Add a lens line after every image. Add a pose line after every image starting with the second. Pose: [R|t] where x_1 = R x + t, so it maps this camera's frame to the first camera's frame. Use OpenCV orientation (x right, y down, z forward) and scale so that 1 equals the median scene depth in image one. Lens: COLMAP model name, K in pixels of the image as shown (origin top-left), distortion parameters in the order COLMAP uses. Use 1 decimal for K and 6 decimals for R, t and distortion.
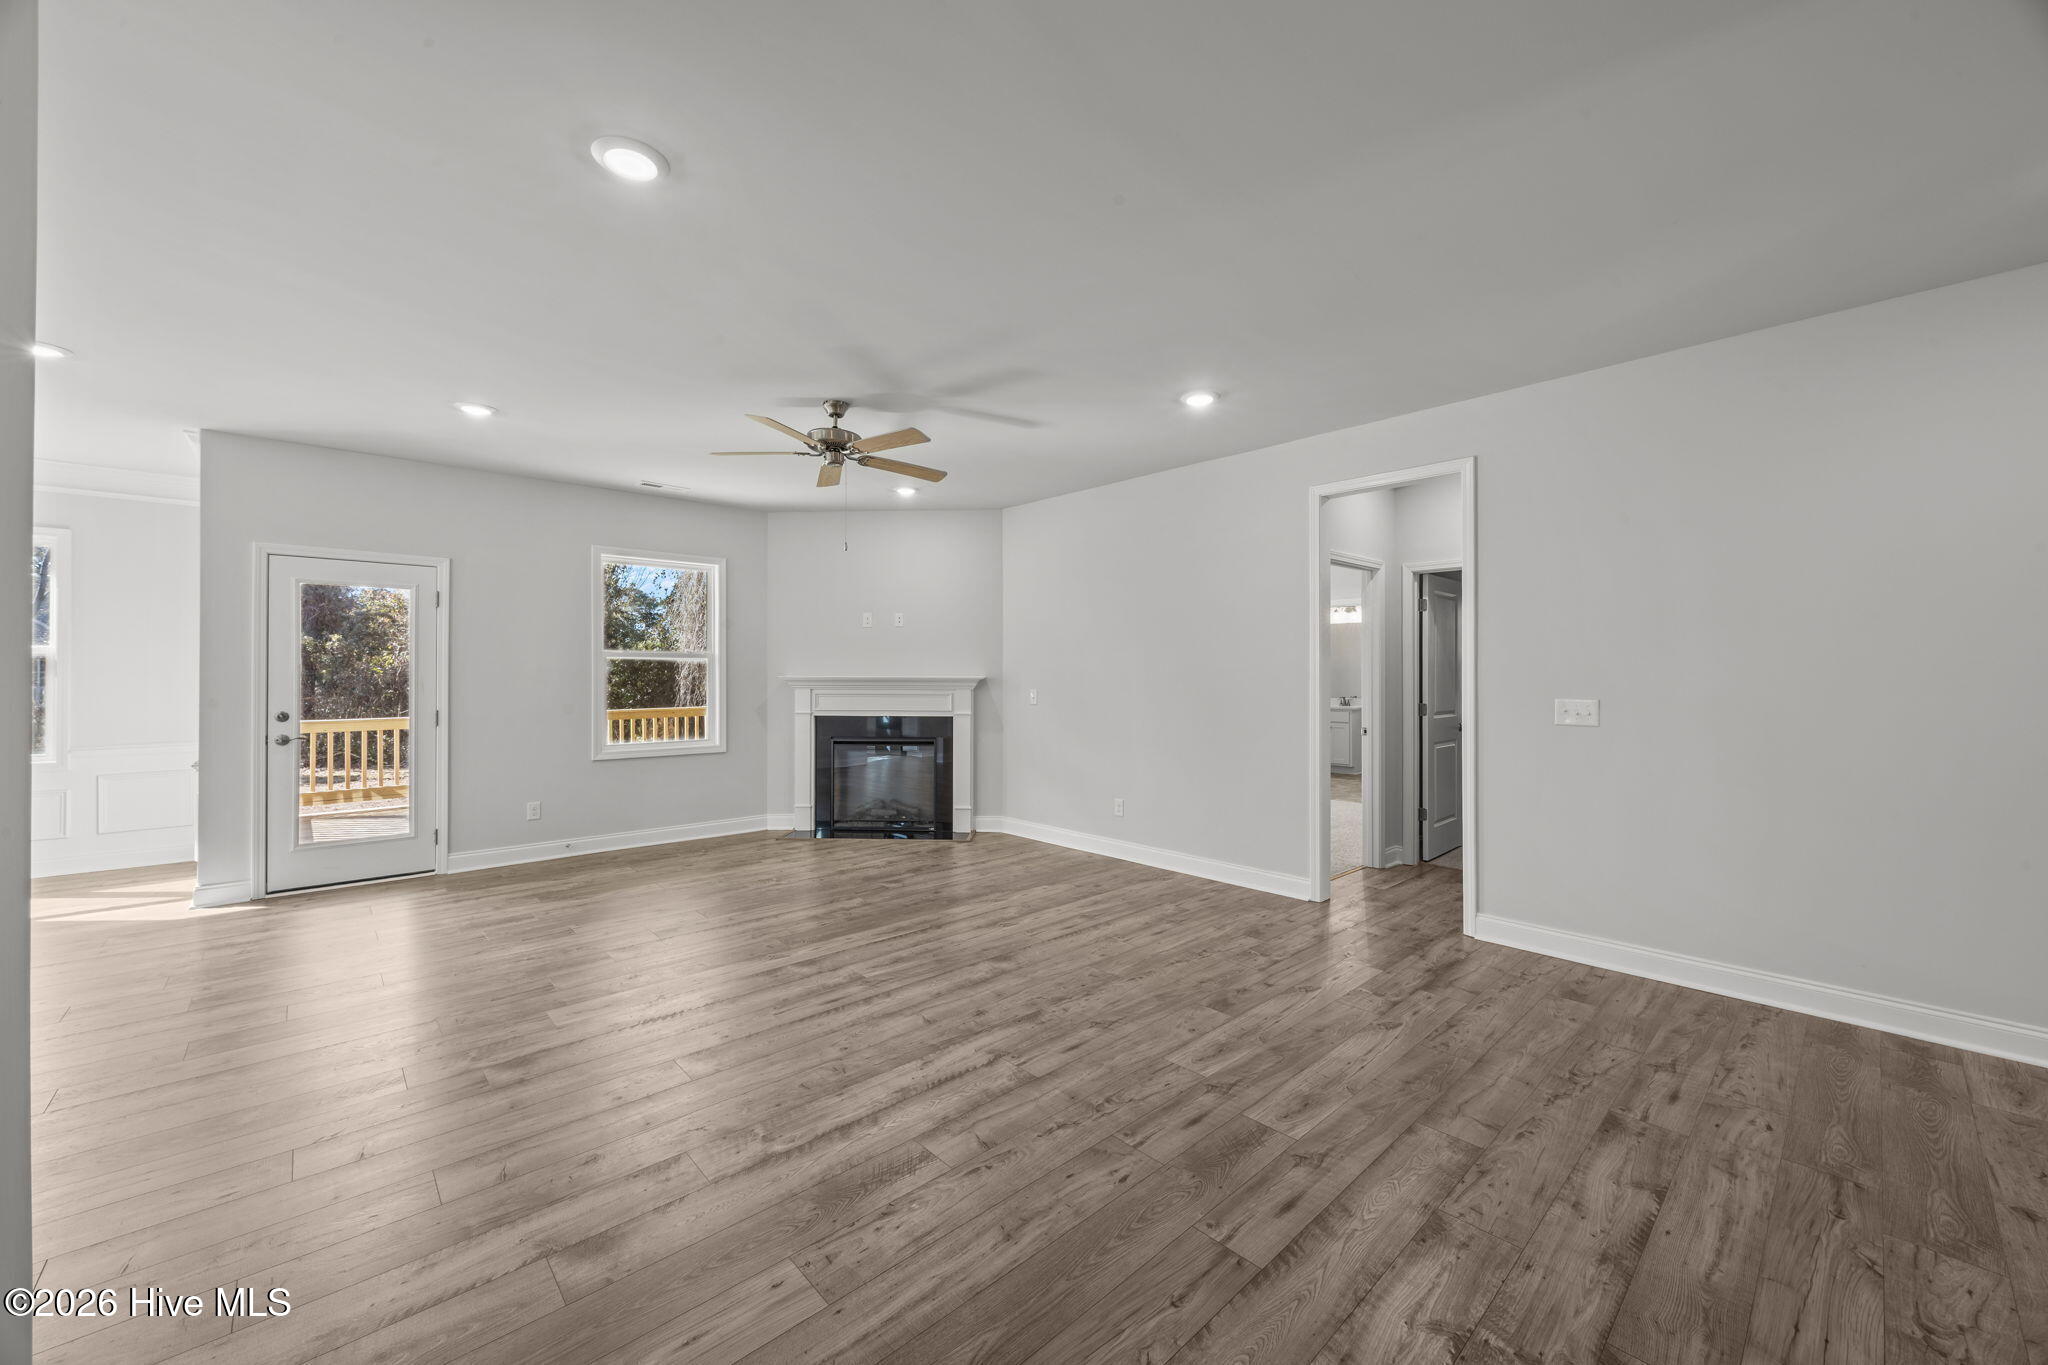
lens RADIAL K [[790.7, 0, 1020.6], [0, 790.7, 677.0], [0, 0, 1]] dist [-0.002136, -0.000284]
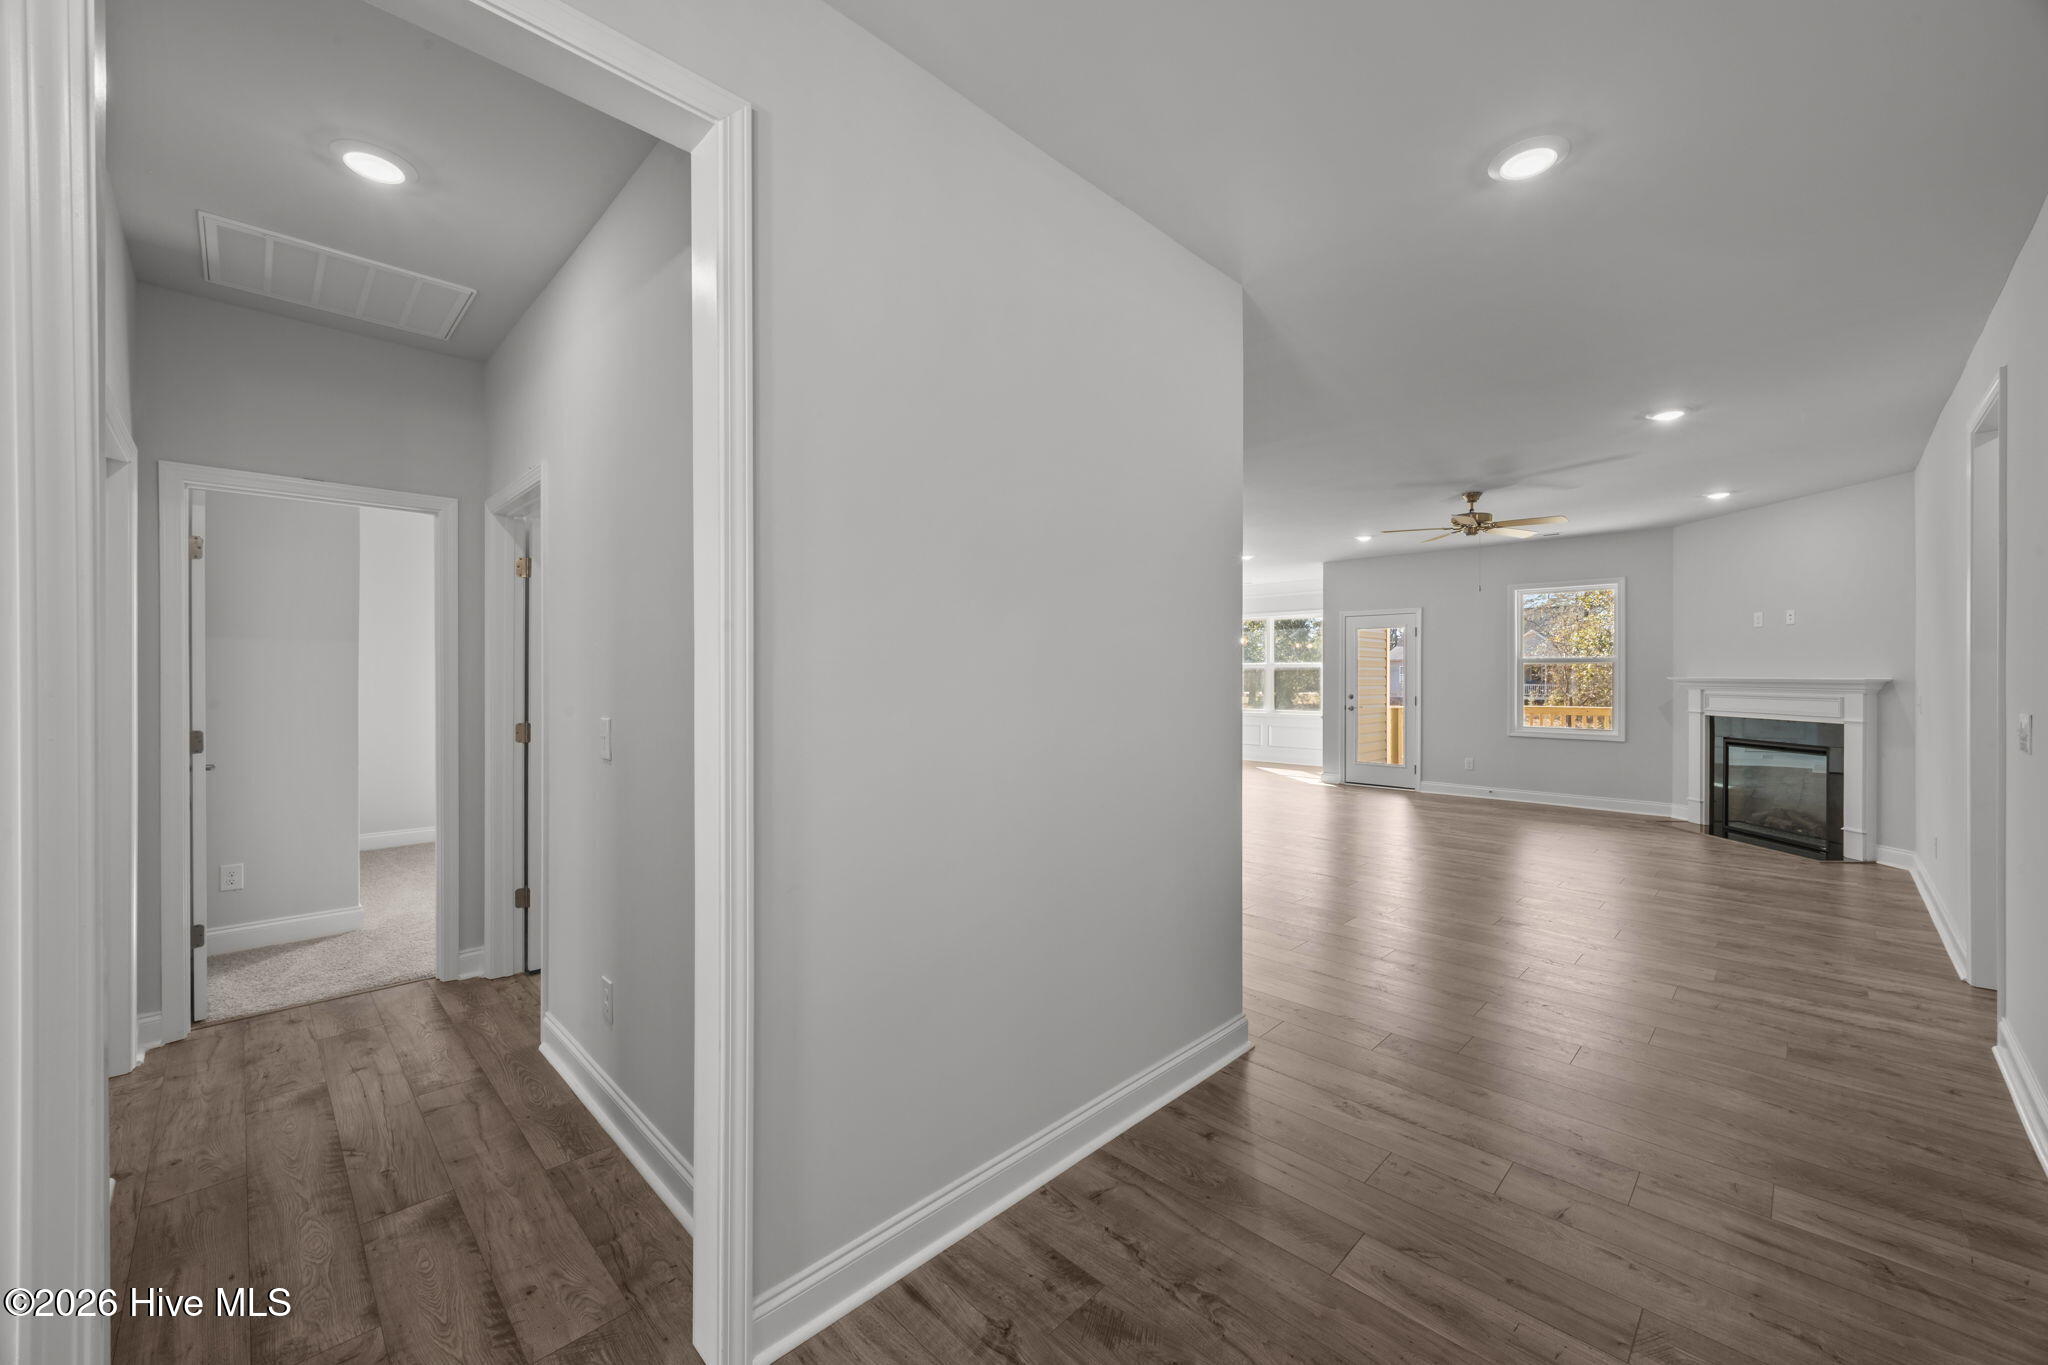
lens RADIAL K [[790.7, 0, 1020.6], [0, 790.7, 677.0], [0, 0, 1]] dist [-0.002136, -0.000284]
pose [[0.033487, 0.002273, -0.999437, 0.963792], [-0.004200, 0.999989, 0.002134, 0.000310], [0.999430, 0.004126, 0.033496, 0.080057]]
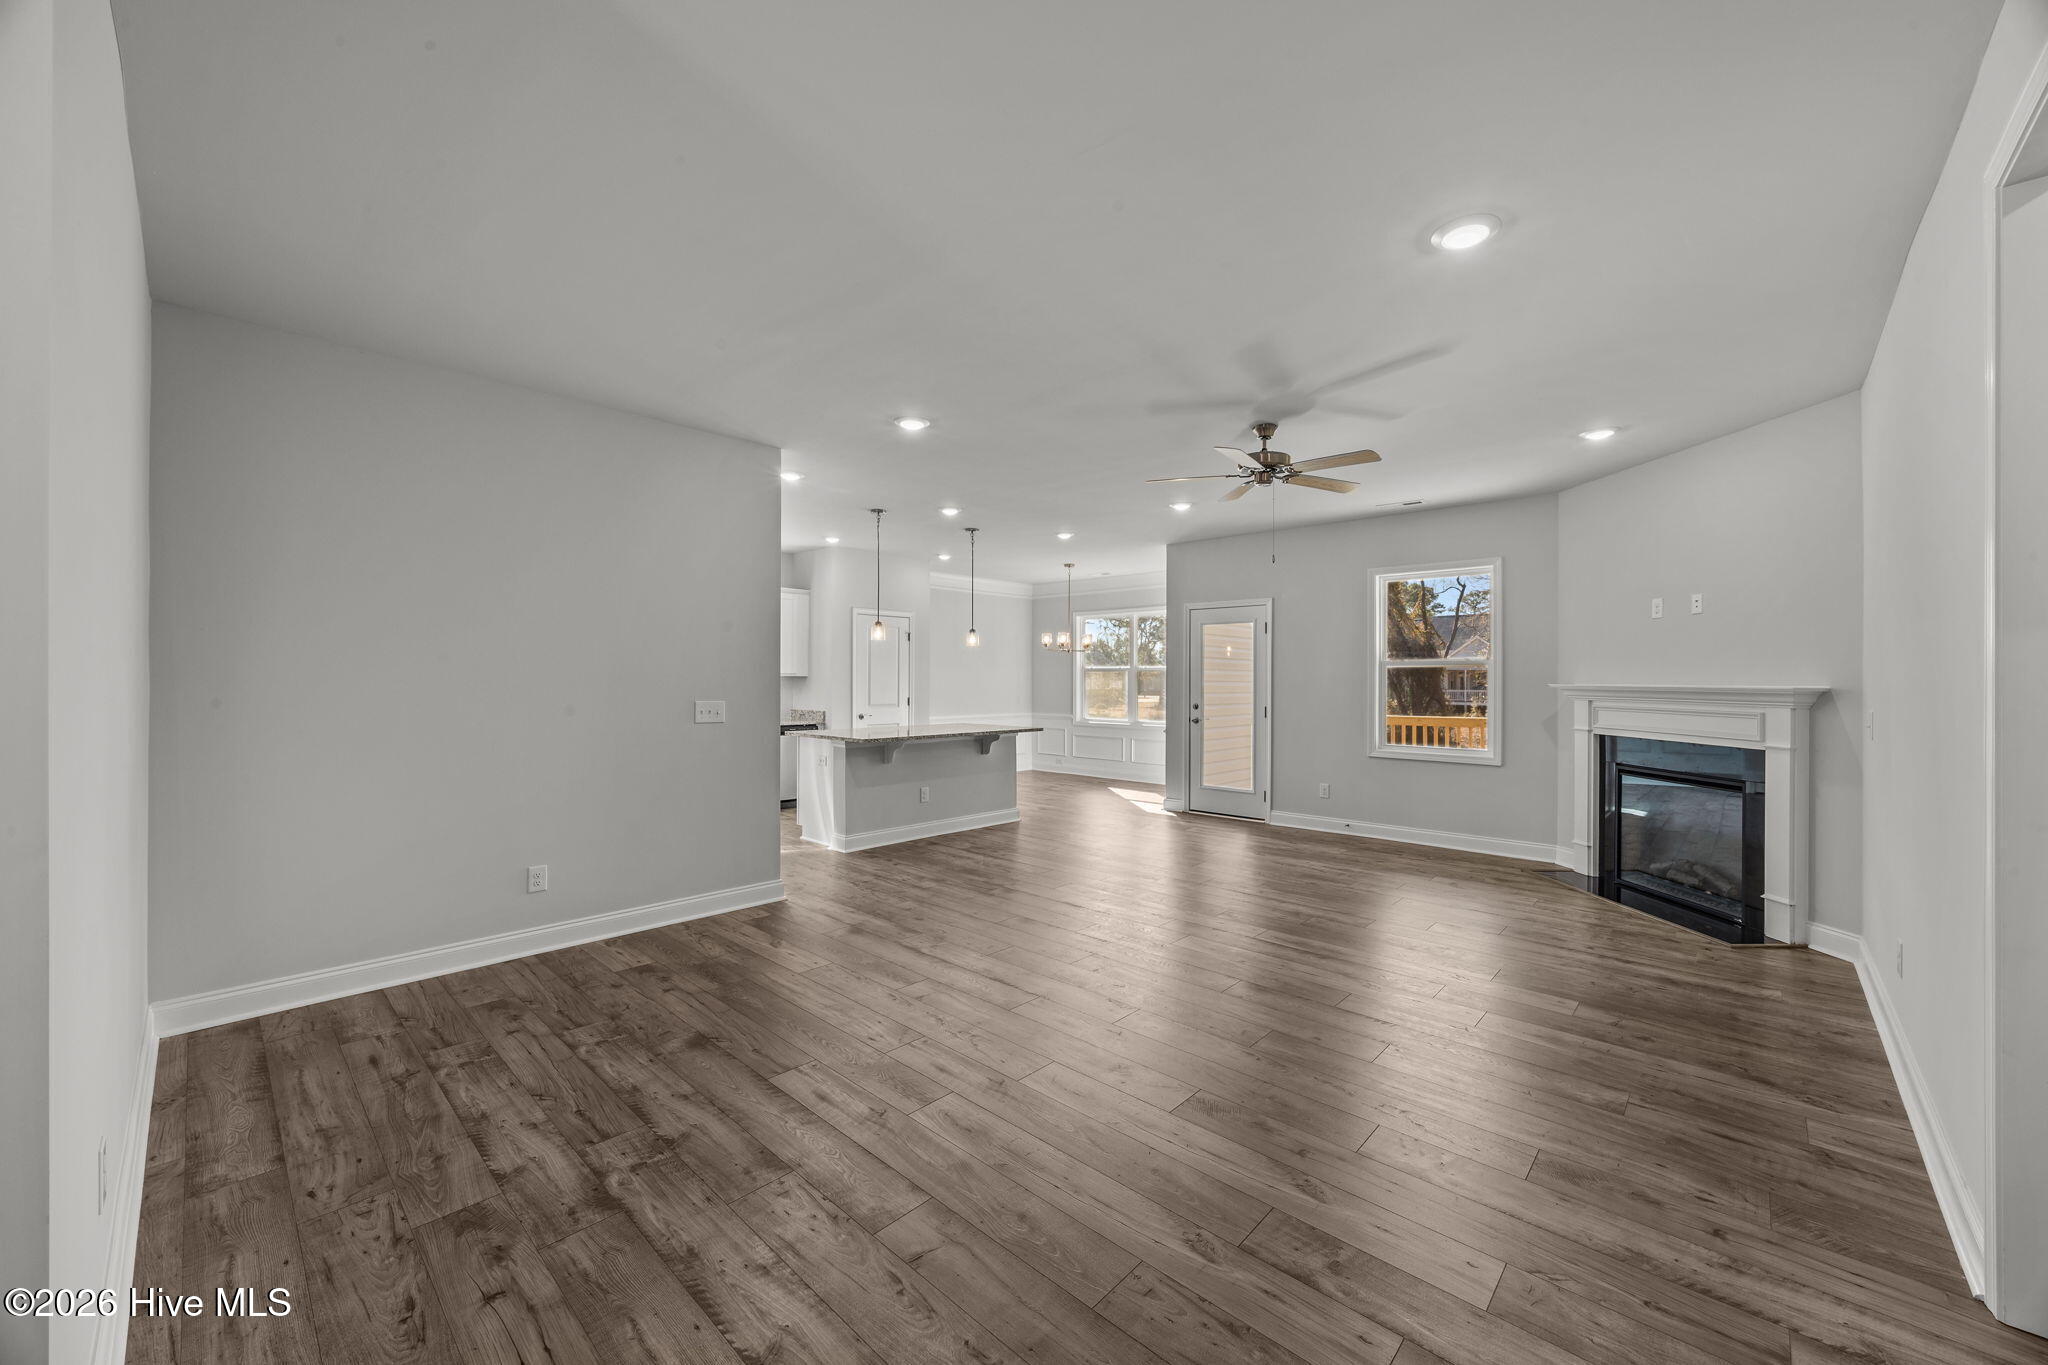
lens RADIAL K [[778.6, 0, 1021.9], [0, 778.6, 679.4], [0, 0, 1]] dist [-0.005845, 0.000025]
pose [[0.067531, -0.000963, -0.997717, 0.621428], [-0.007002, 0.999974, -0.001439, -0.001126], [0.997693, 0.007083, 0.067523, 0.475481]]
